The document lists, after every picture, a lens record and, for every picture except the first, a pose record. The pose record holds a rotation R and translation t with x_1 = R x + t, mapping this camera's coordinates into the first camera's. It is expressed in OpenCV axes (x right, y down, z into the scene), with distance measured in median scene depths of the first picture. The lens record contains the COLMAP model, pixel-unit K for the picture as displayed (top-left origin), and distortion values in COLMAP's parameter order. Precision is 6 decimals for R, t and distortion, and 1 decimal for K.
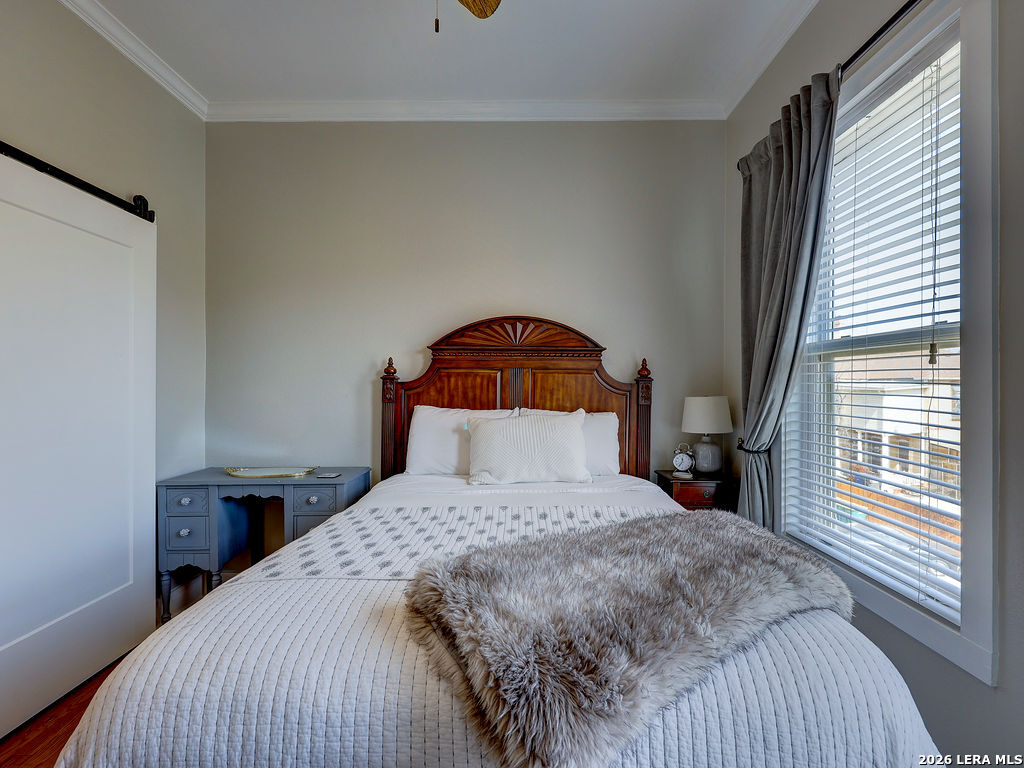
lens RADIAL K [[461.9, 0, 517.6], [0, 461.9, 385.3], [0, 0, 1]] dist [0.000841, 0.000096]
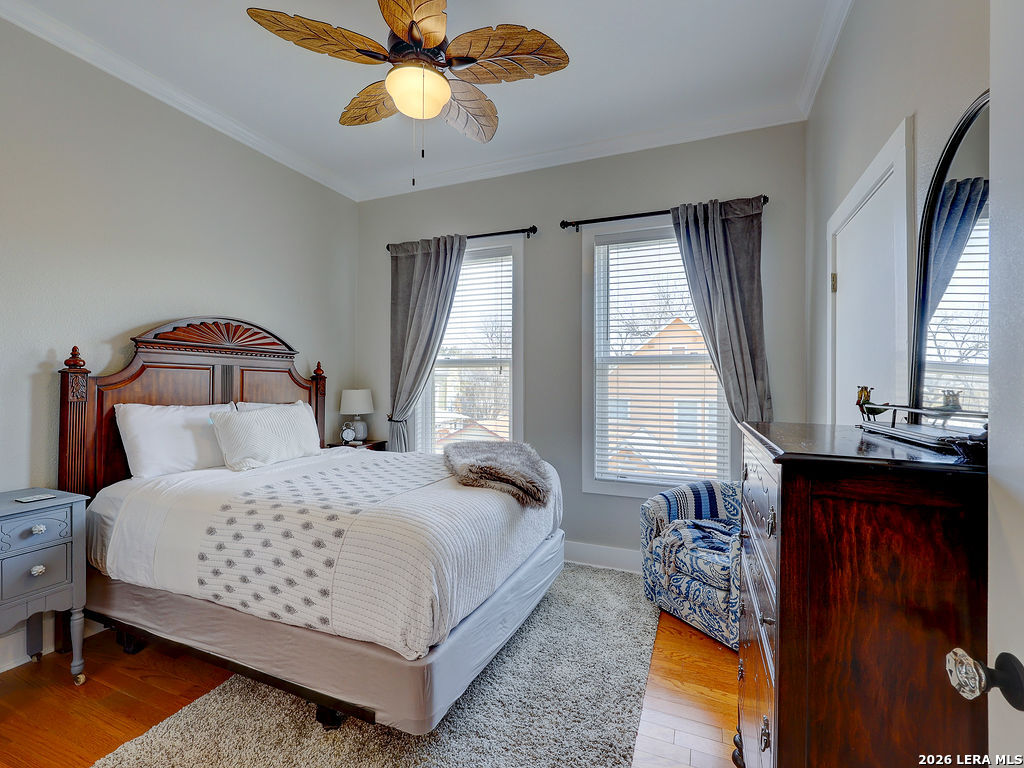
lens RADIAL K [[461.9, 0, 512.2], [0, 461.9, 382.2], [0, 0, 1]] dist [0.000841, 0.000096]
pose [[0.372885, 0.003202, 0.927872, -0.757165], [0.001417, 0.999991, -0.004021, 0.006824], [-0.927876, 0.002814, 0.372878, -0.012544]]
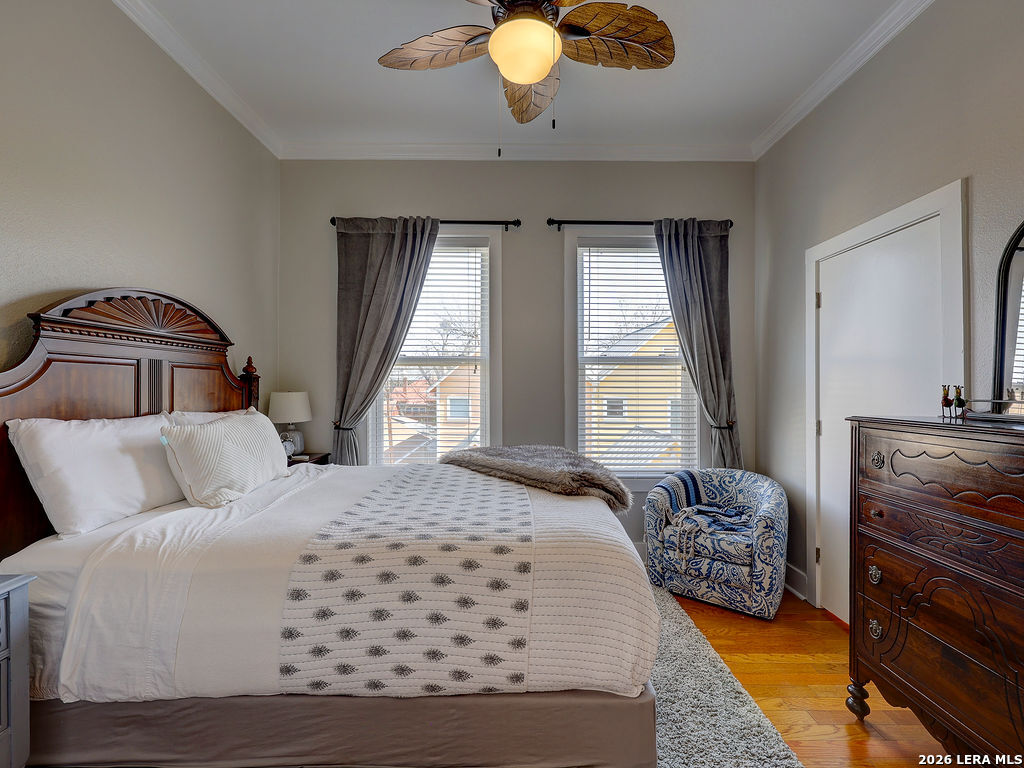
lens RADIAL K [[461.9, 0, 513.8], [0, 461.9, 382.6], [0, 0, 1]] dist [0.000841, 0.000096]
pose [[-0.018770, 0.001052, 0.999823, -0.775016], [0.005983, 0.999982, -0.000940, 0.004024], [-0.999806, 0.005964, -0.018775, 0.433861]]
